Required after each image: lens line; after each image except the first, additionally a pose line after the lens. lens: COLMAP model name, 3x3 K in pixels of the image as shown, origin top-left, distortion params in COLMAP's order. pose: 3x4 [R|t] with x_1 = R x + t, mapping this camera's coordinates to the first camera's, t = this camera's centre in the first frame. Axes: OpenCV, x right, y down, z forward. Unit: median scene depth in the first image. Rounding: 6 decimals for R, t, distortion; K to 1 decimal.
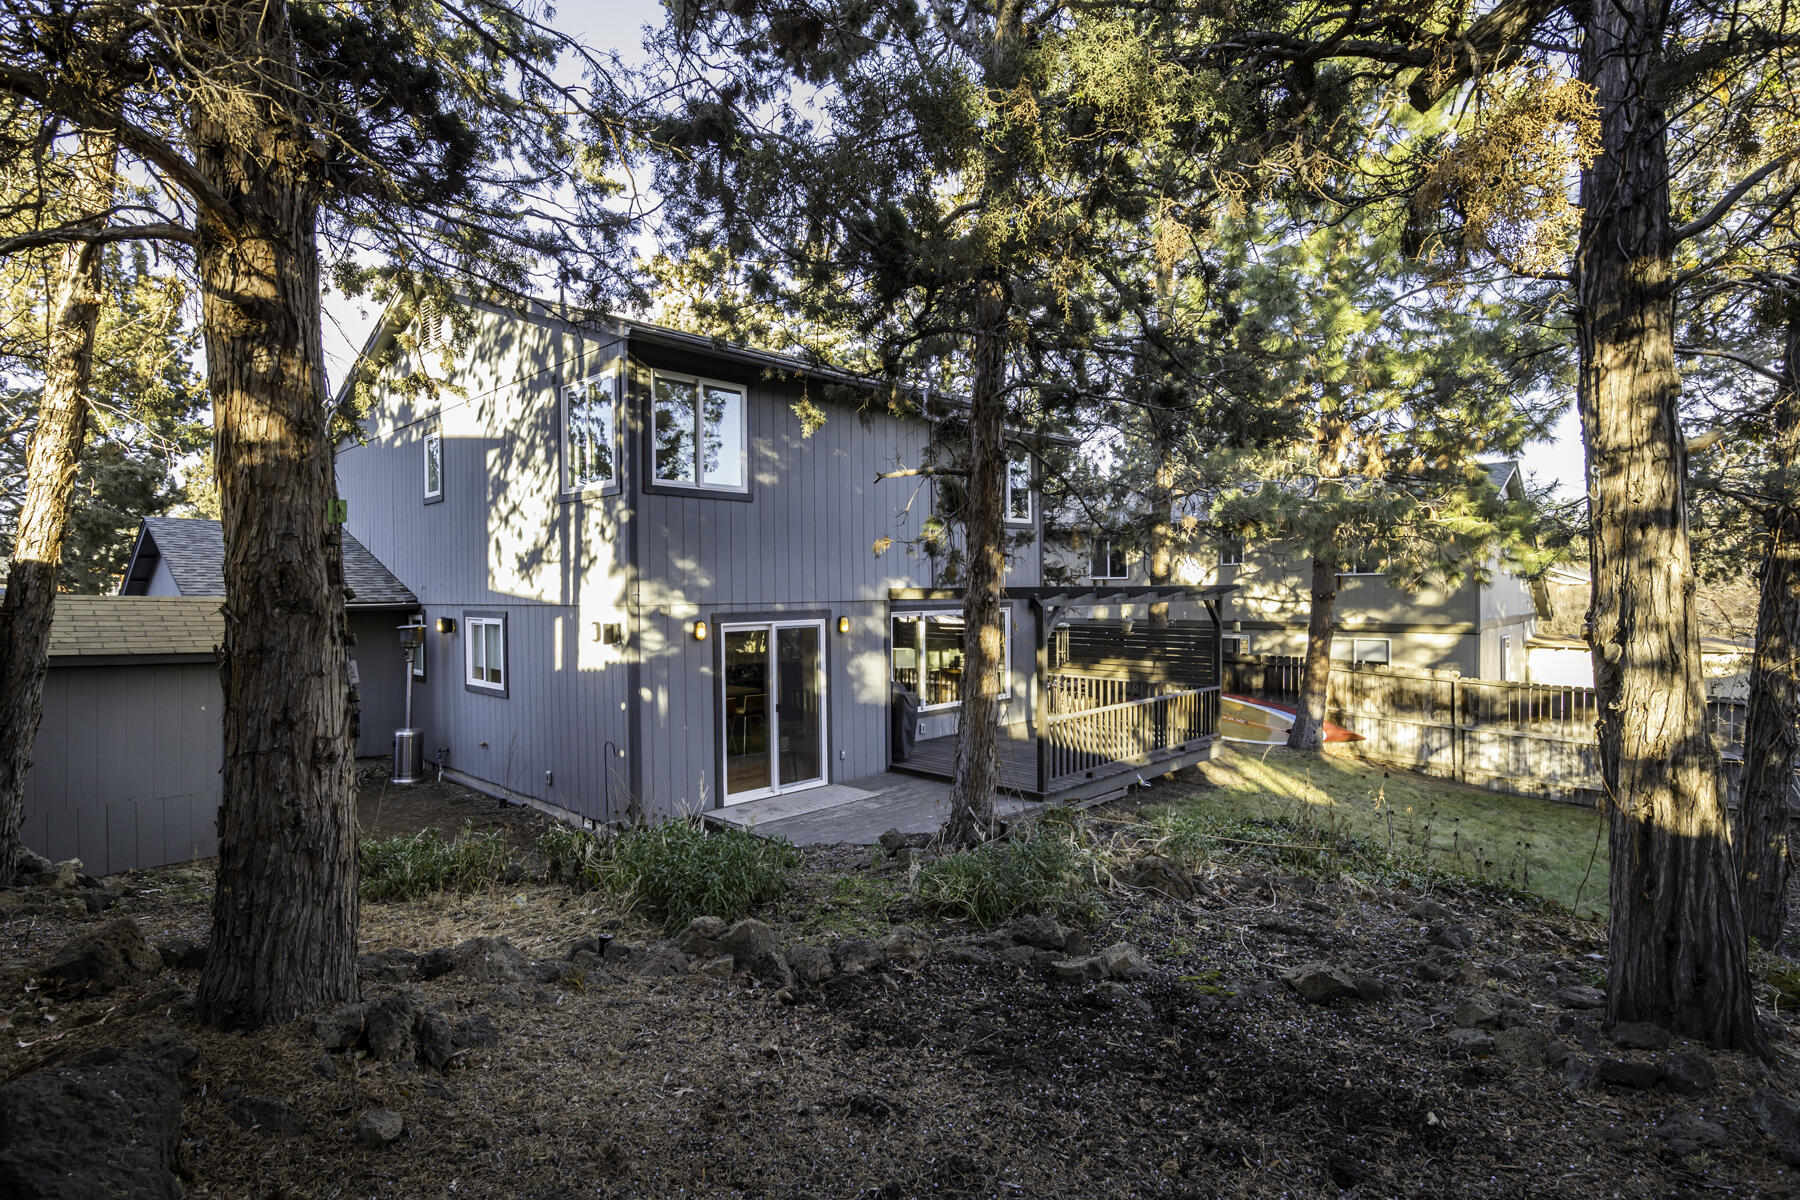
lens RADIAL K [[925.7, 0, 910.4], [0, 925.7, 597.0], [0, 0, 1]] dist [-0.005316, -0.000297]
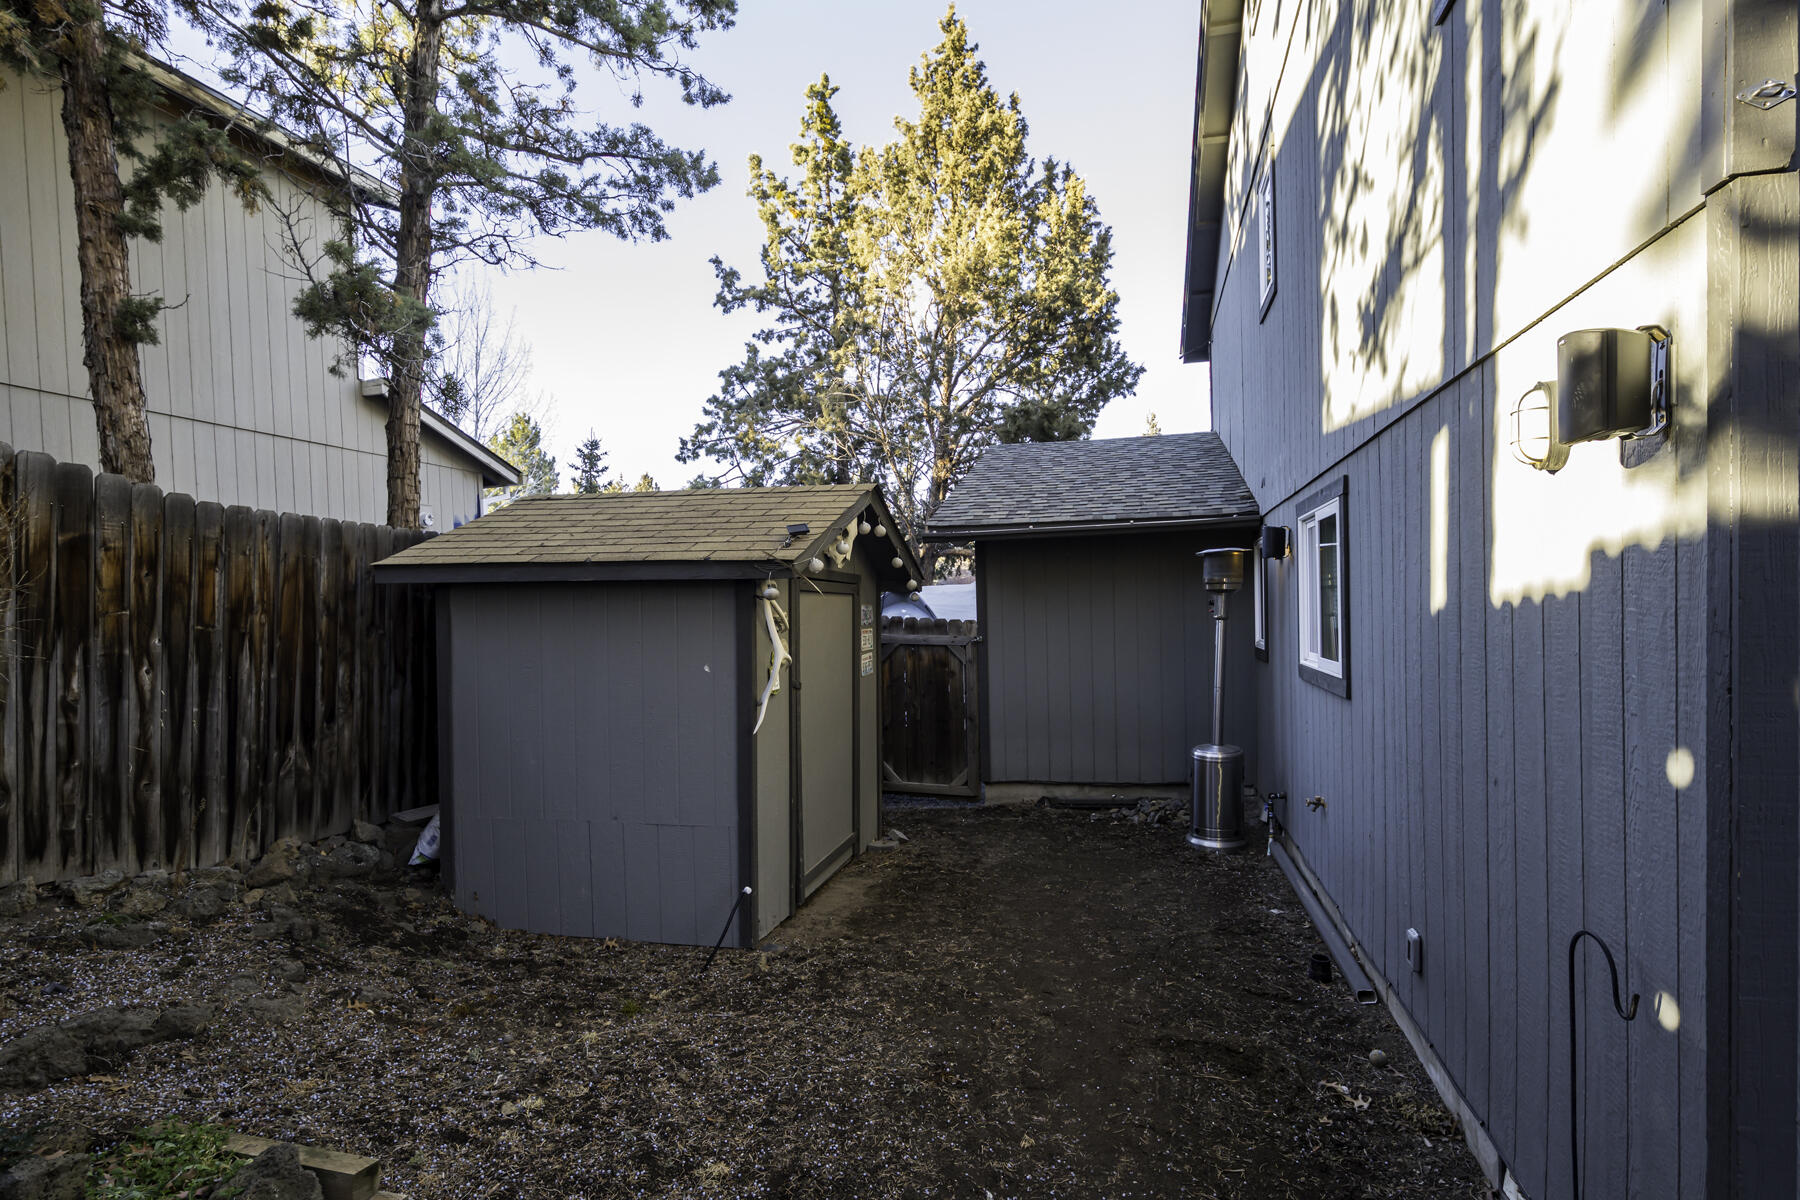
lens RADIAL K [[921.9, 0, 905.6], [0, 921.9, 611.7], [0, 0, 1]] dist [-0.017638, 0.017840]
pose [[0.477858, 0.008331, -0.878398, -0.202313], [-0.013257, 0.999910, 0.002272, 0.080056], [0.878337, 0.010559, 0.477925, 0.703212]]
